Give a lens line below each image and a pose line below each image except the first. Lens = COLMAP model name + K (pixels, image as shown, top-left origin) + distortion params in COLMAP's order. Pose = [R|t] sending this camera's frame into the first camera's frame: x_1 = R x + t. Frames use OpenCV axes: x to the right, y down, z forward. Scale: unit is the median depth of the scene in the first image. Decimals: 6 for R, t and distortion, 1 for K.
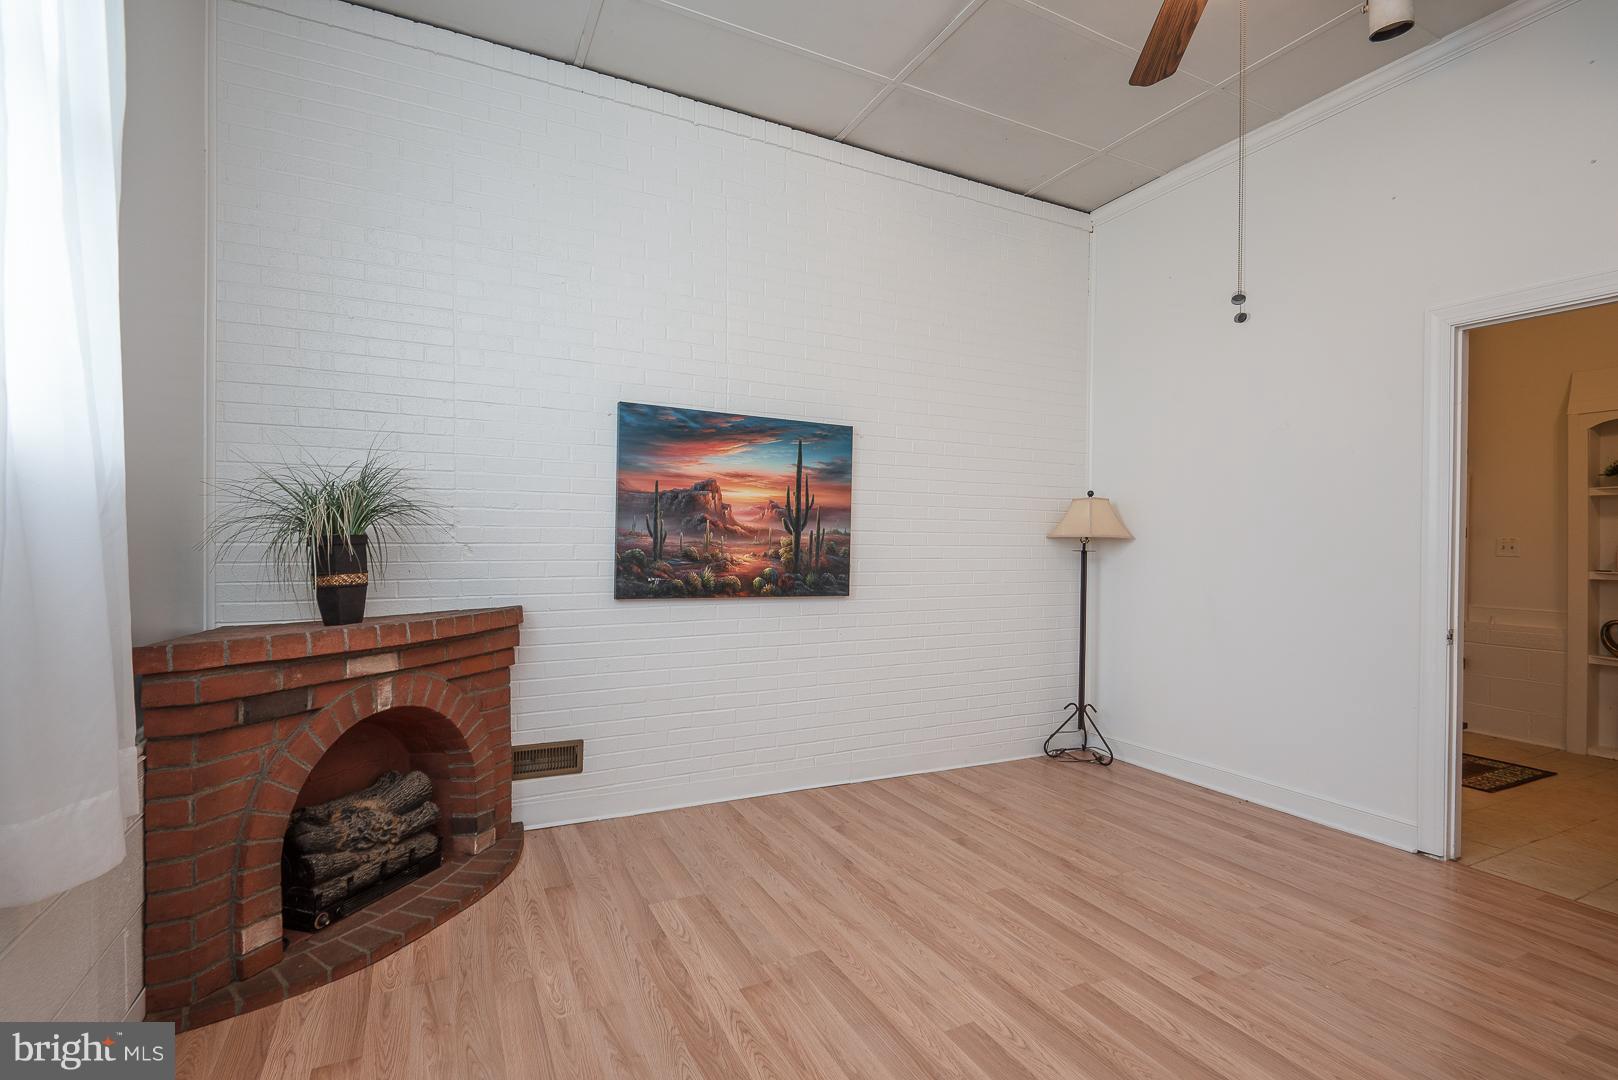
lens RADIAL K [[740.4, 0, 804.6], [0, 740.4, 547.1], [0, 0, 1]] dist [0.037829, -0.020320]
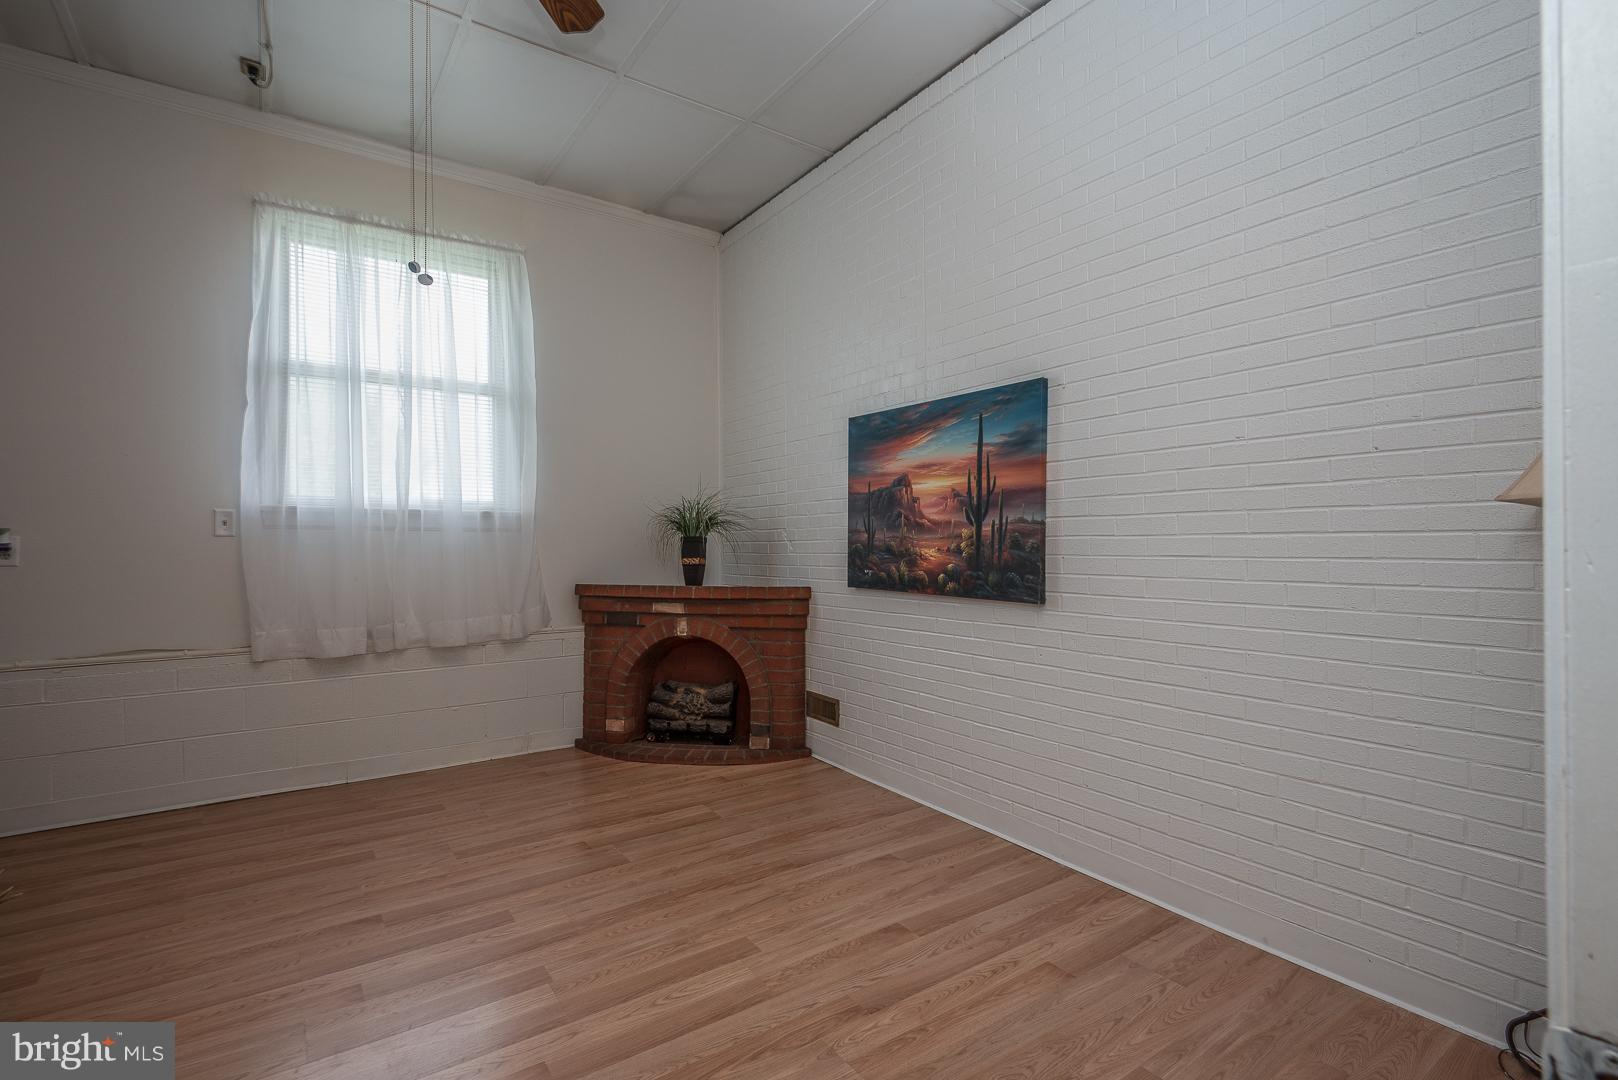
lens RADIAL K [[740.4, 0, 804.6], [0, 740.4, 547.1], [0, 0, 1]] dist [0.037829, -0.020320]
pose [[0.147574, -0.007665, -0.989021, 0.839145], [-0.003417, 0.999960, -0.008259, 0.016160], [0.989045, 0.004598, 0.147542, 0.712966]]
